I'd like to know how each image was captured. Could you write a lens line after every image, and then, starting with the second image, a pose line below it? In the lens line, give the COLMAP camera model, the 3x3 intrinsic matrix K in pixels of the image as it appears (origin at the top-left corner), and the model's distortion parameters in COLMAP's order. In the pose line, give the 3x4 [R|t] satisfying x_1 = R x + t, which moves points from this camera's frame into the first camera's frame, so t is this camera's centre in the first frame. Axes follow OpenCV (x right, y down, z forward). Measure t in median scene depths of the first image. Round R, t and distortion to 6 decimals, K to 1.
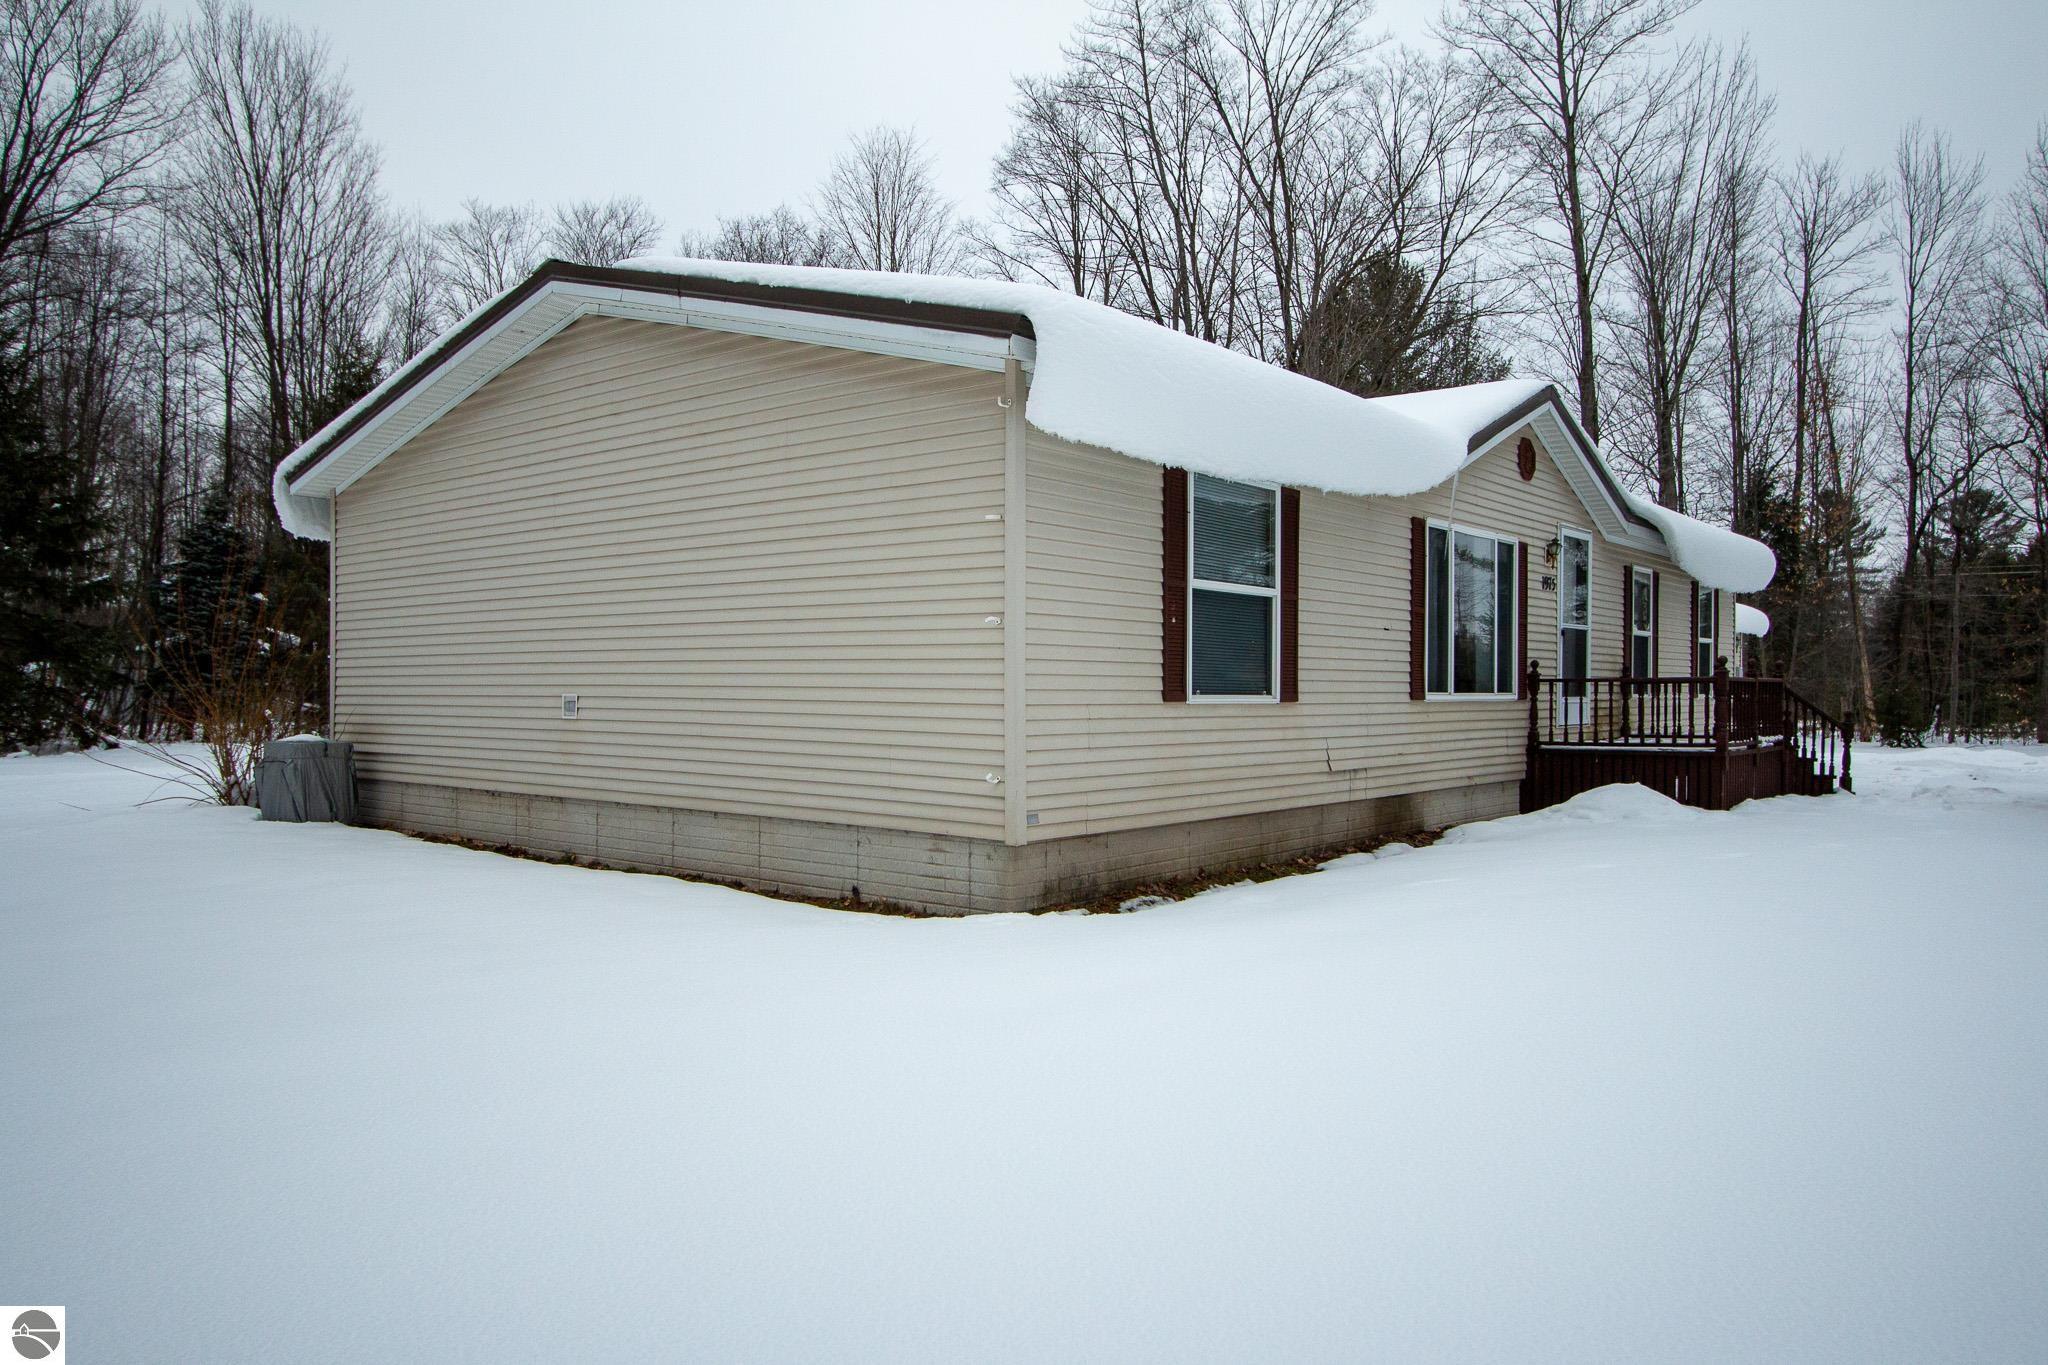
lens RADIAL K [[1429.4, 0, 1024.3], [0, 1429.4, 680.3], [0, 0, 1]] dist [-0.008615, 0.000231]
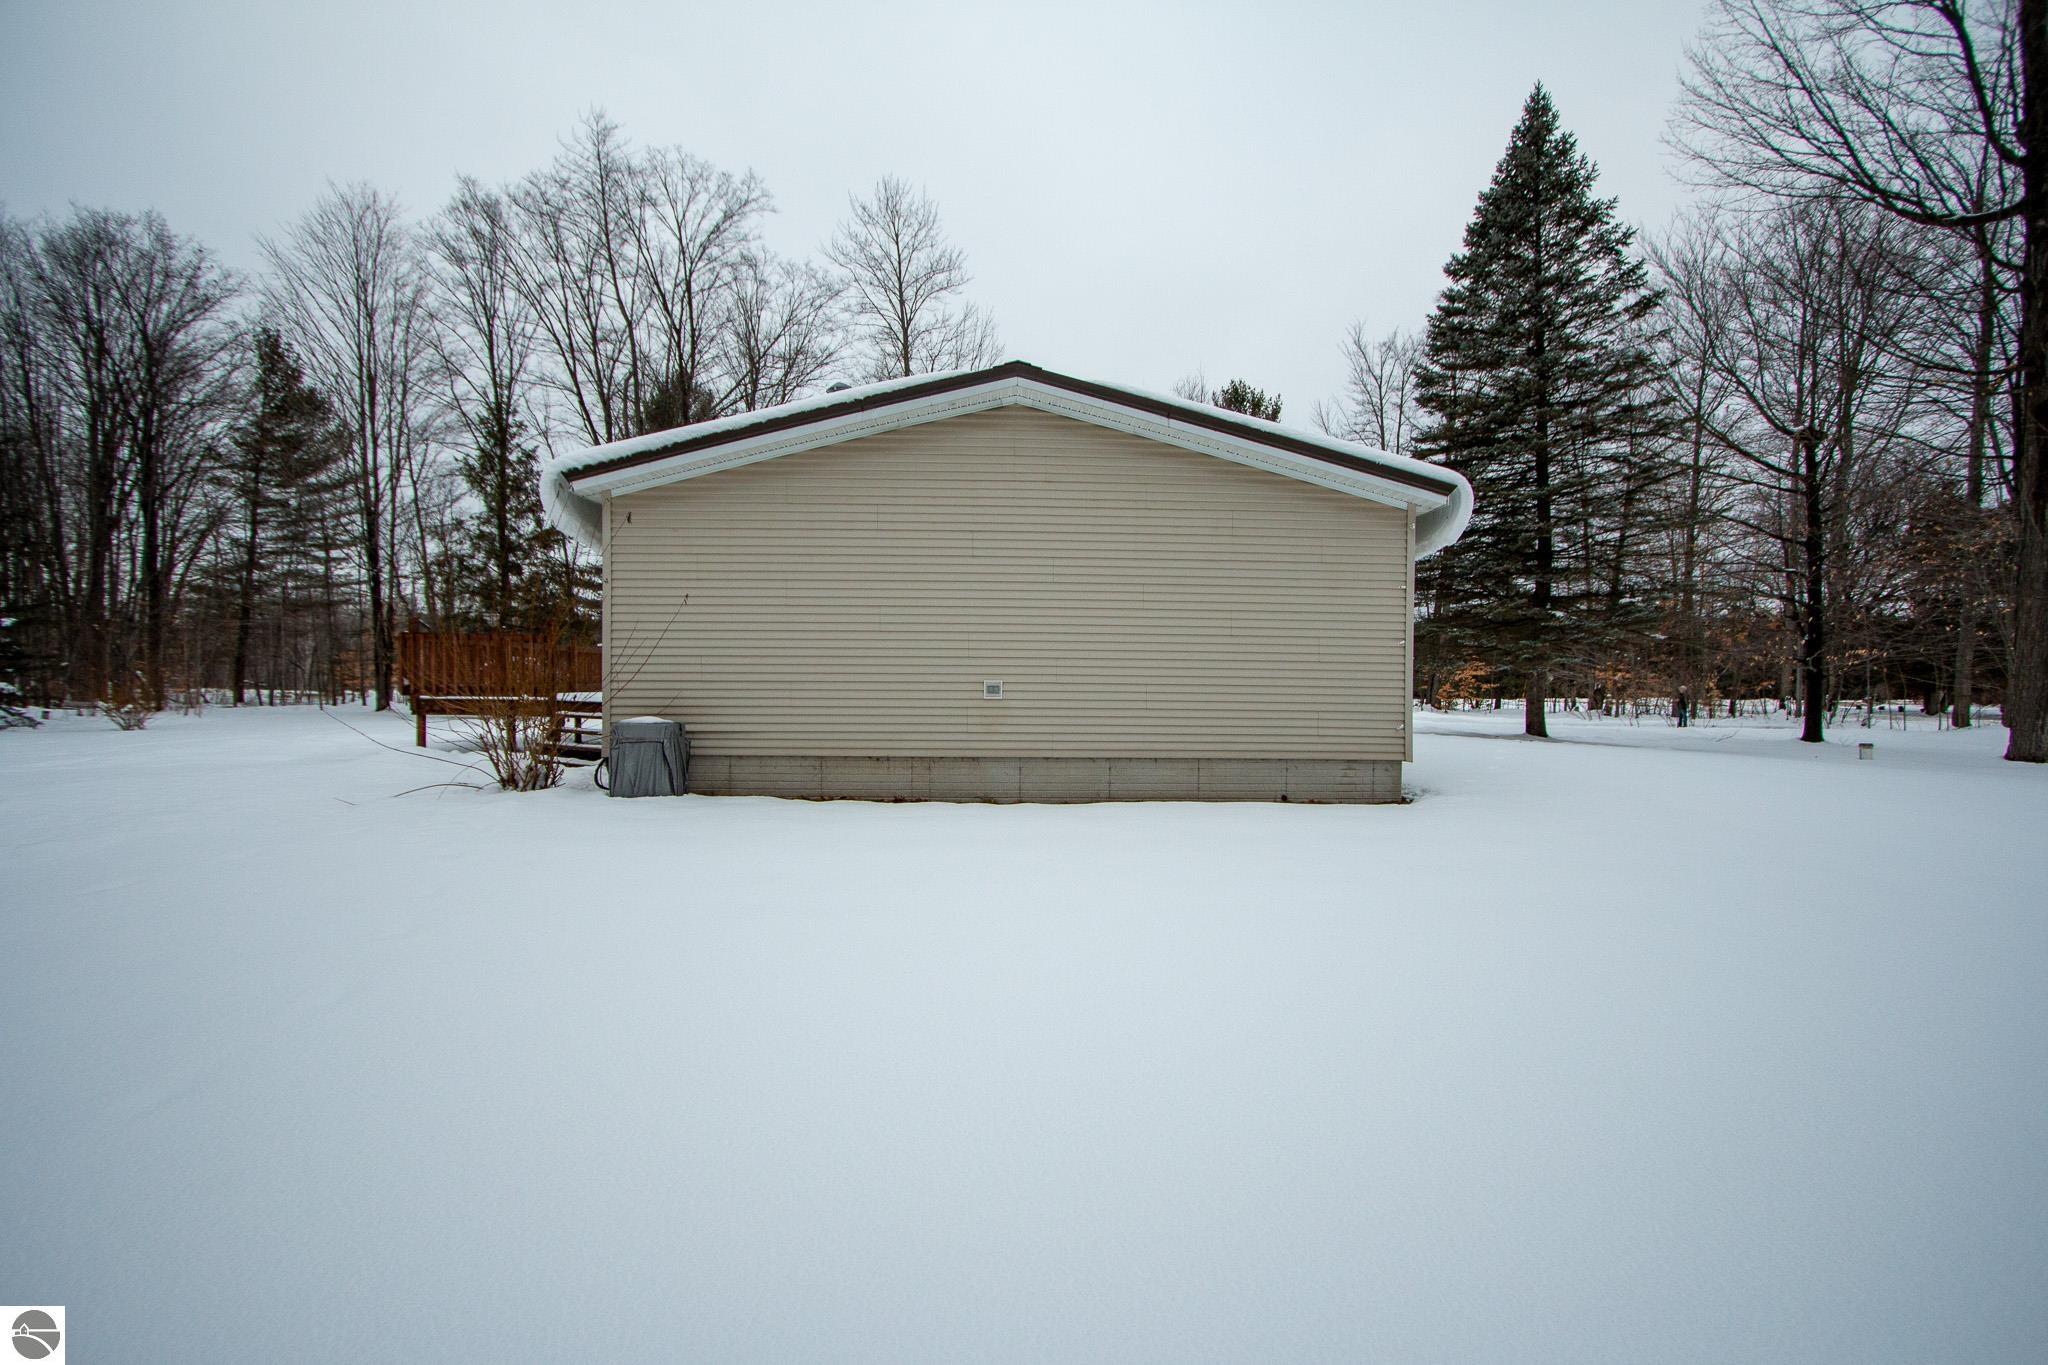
lens RADIAL K [[936.8, 0, 1024.2], [0, 936.8, 690.1], [0, 0, 1]] dist [-0.014466, 0.000241]
pose [[0.739983, -0.009448, 0.672559, -0.925091], [-0.009380, 0.999659, 0.024363, -0.003691], [-0.672560, -0.024337, 0.739642, 0.330053]]
